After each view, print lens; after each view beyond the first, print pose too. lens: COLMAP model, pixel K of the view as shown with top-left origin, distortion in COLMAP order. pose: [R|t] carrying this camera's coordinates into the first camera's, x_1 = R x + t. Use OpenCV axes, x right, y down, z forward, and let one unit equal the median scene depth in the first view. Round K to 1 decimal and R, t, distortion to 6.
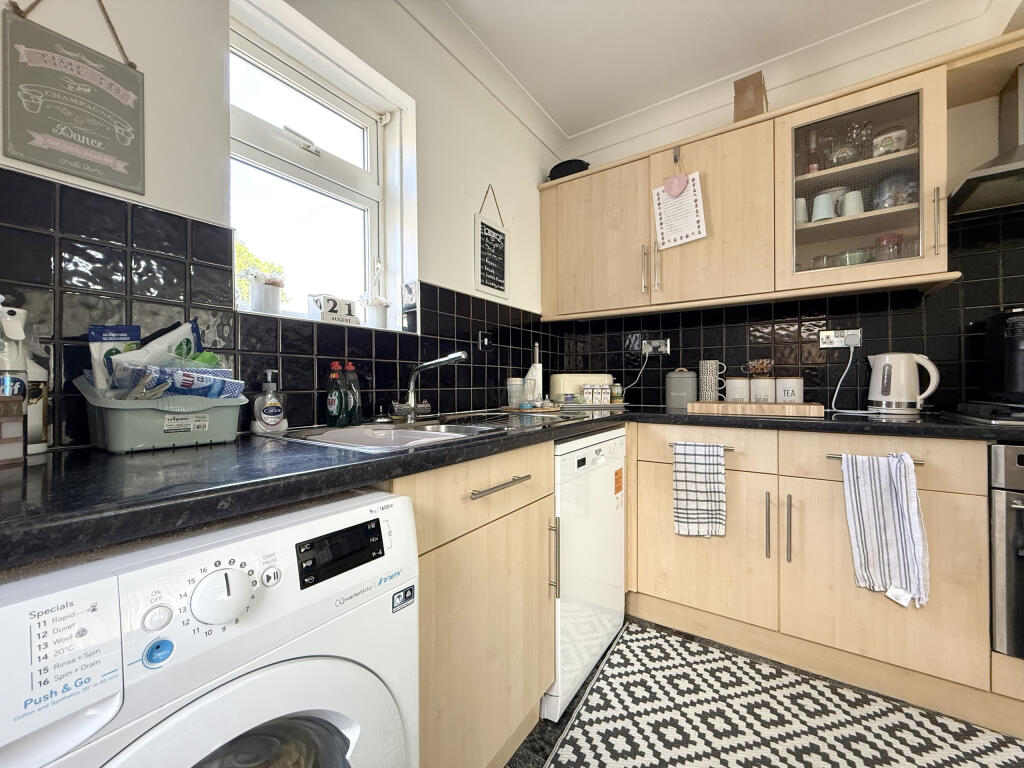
lens RADIAL K [[409.7, 0, 510.1], [0, 409.7, 384.6], [0, 0, 1]] dist [-0.001285, 0.000340]
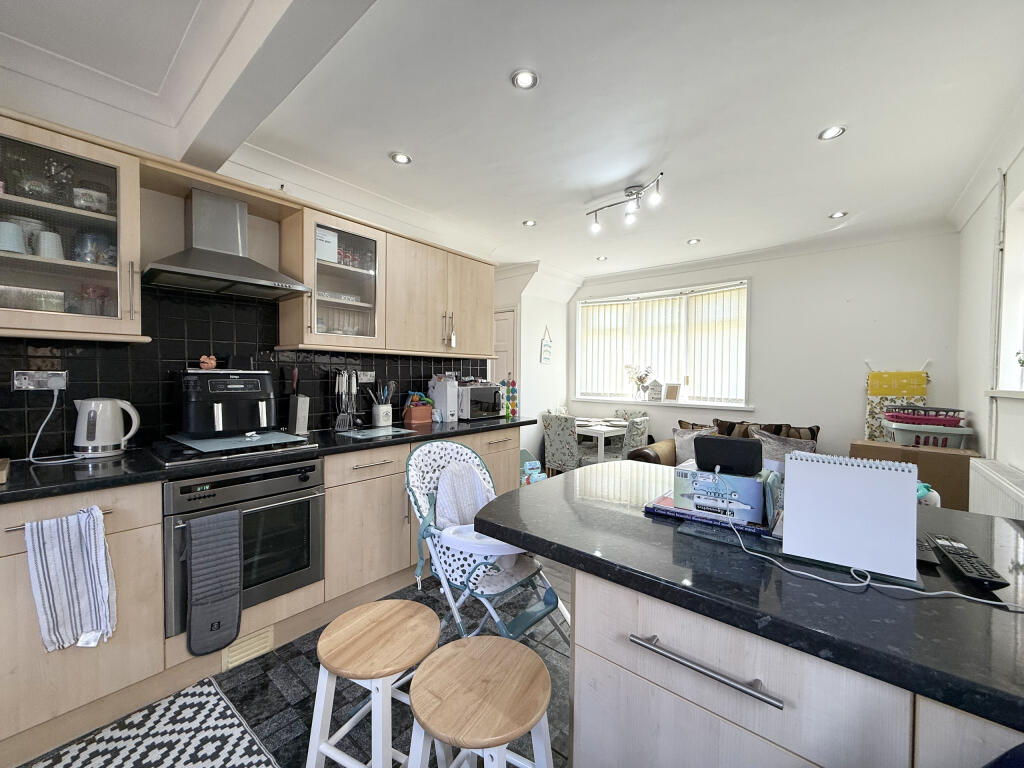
lens RADIAL K [[409.7, 0, 509.3], [0, 409.7, 383.2], [0, 0, 1]] dist [-0.001285, 0.000340]
pose [[0.108478, -0.018607, 0.993925, 0.000310], [-0.006158, 0.999793, 0.019389, -0.165457], [-0.994080, -0.008224, 0.108341, -0.191366]]
